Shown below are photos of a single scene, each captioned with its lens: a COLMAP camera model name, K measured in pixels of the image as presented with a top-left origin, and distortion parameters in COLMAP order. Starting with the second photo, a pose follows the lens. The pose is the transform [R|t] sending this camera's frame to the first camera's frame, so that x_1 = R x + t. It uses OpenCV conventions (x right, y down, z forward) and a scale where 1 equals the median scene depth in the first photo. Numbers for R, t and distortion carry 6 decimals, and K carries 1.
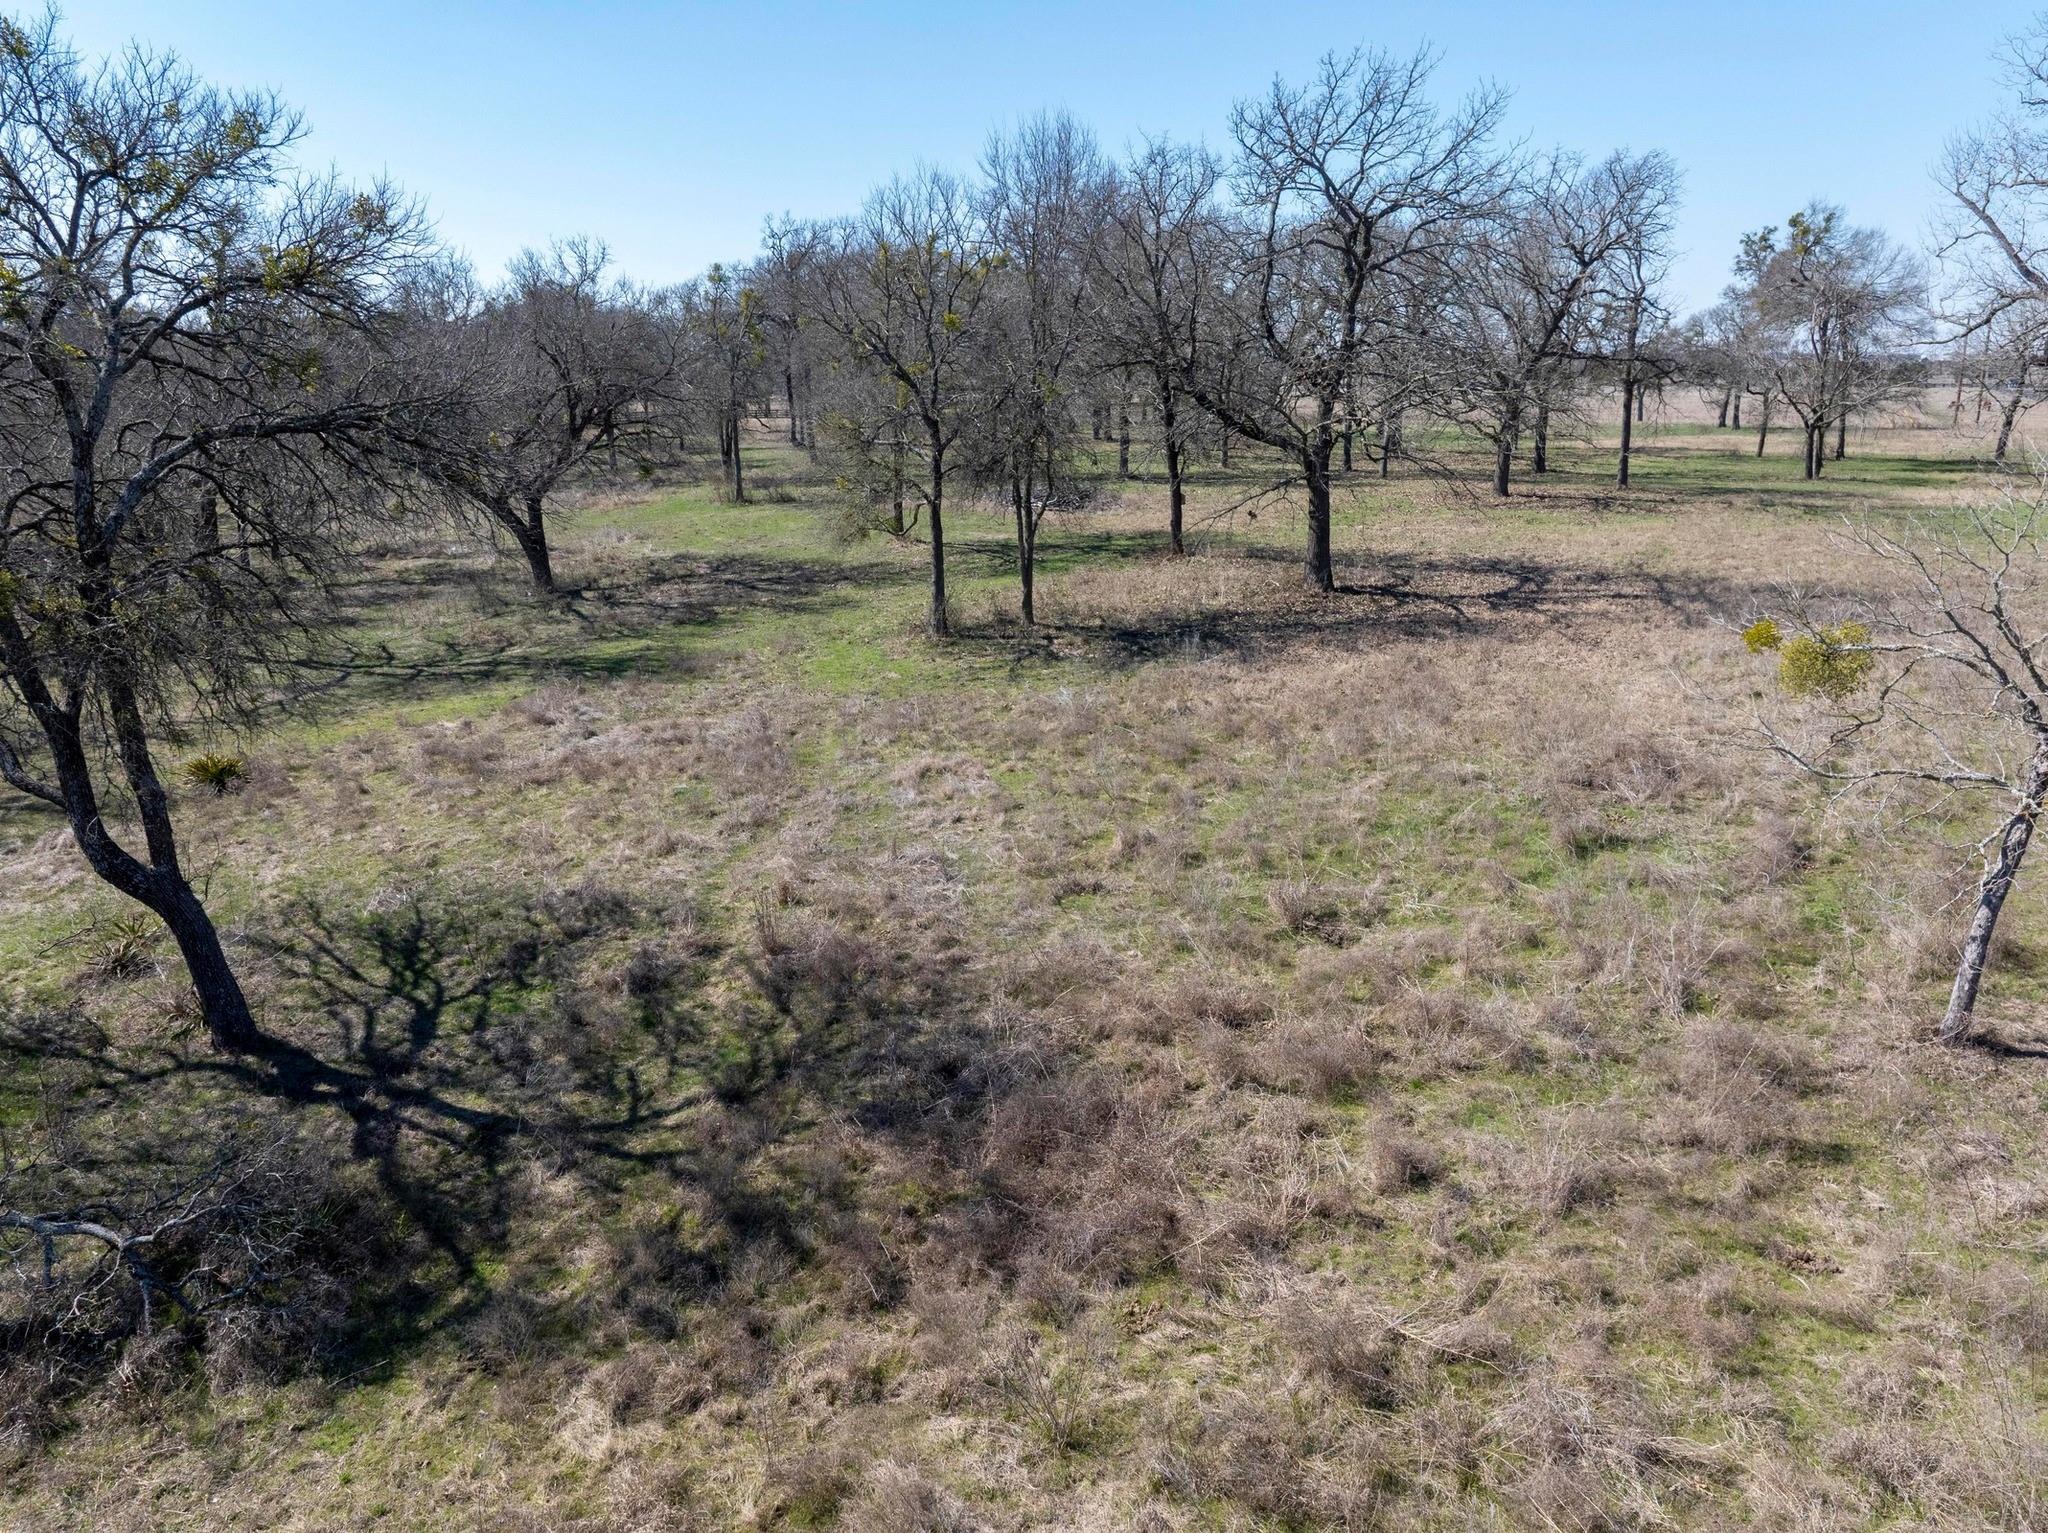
lens RADIAL K [[1419.8, 0, 1030.0], [0, 1419.8, 769.3], [0, 0, 1]] dist [-0.008216, 0.001476]
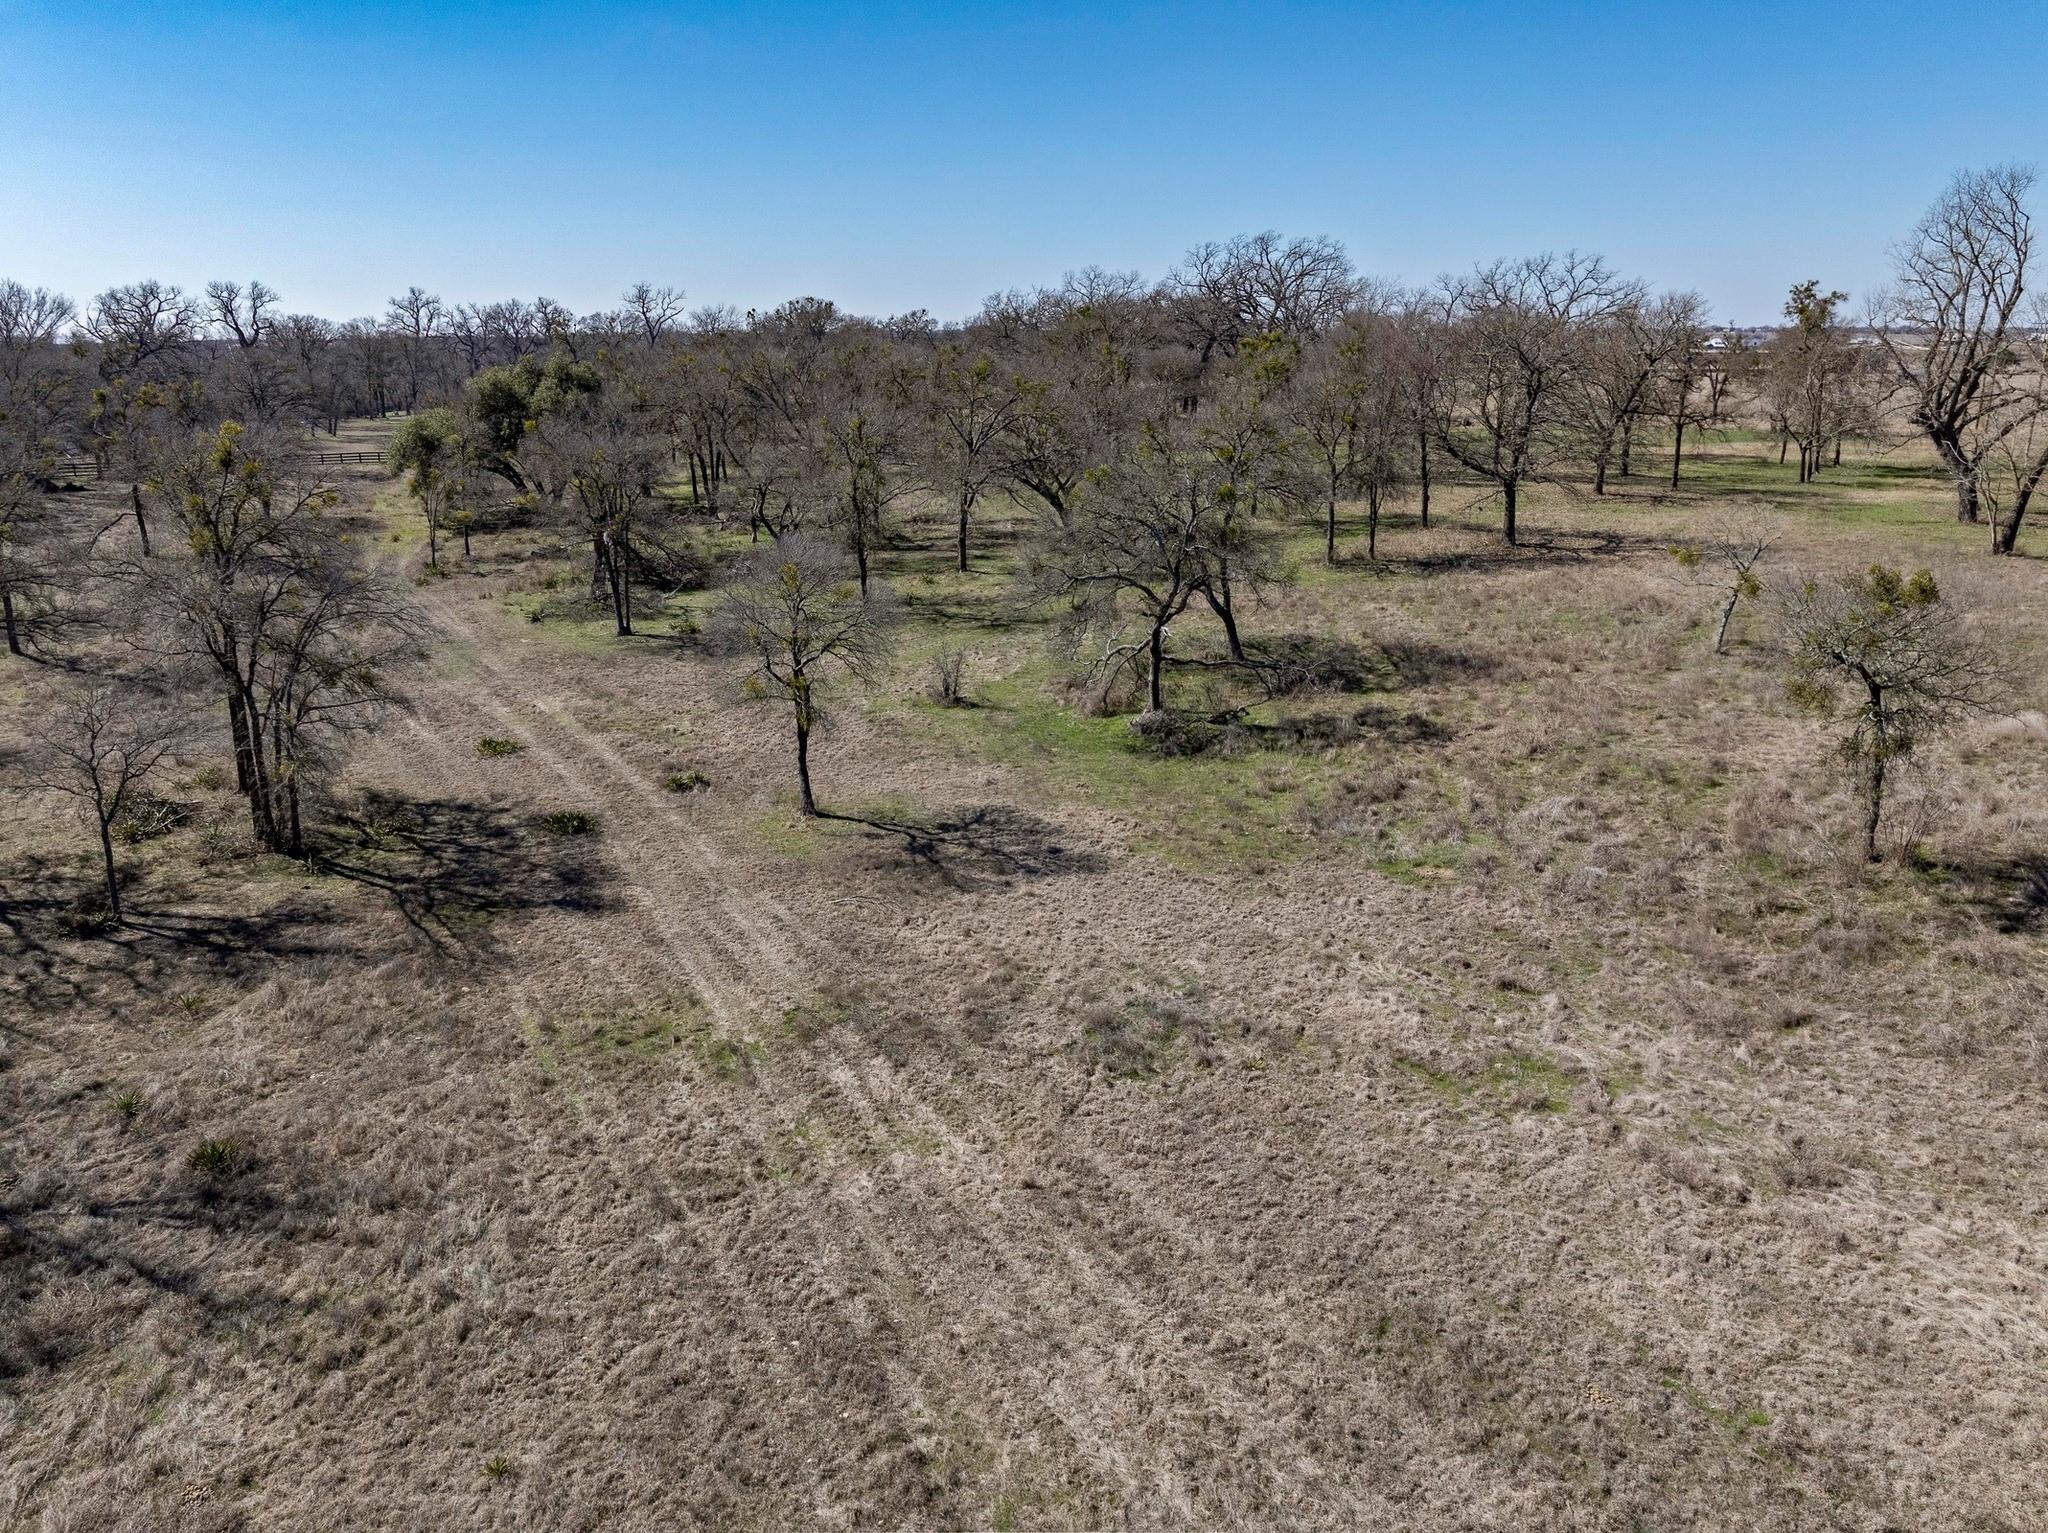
lens RADIAL K [[1419.8, 0, 1017.0], [0, 1419.8, 762.7], [0, 0, 1]] dist [-0.008216, 0.001476]
pose [[0.997890, 0.020393, -0.061641, -0.366173], [-0.019416, 0.999677, 0.016399, 0.165788], [0.061955, -0.015168, 0.997964, -1.079156]]
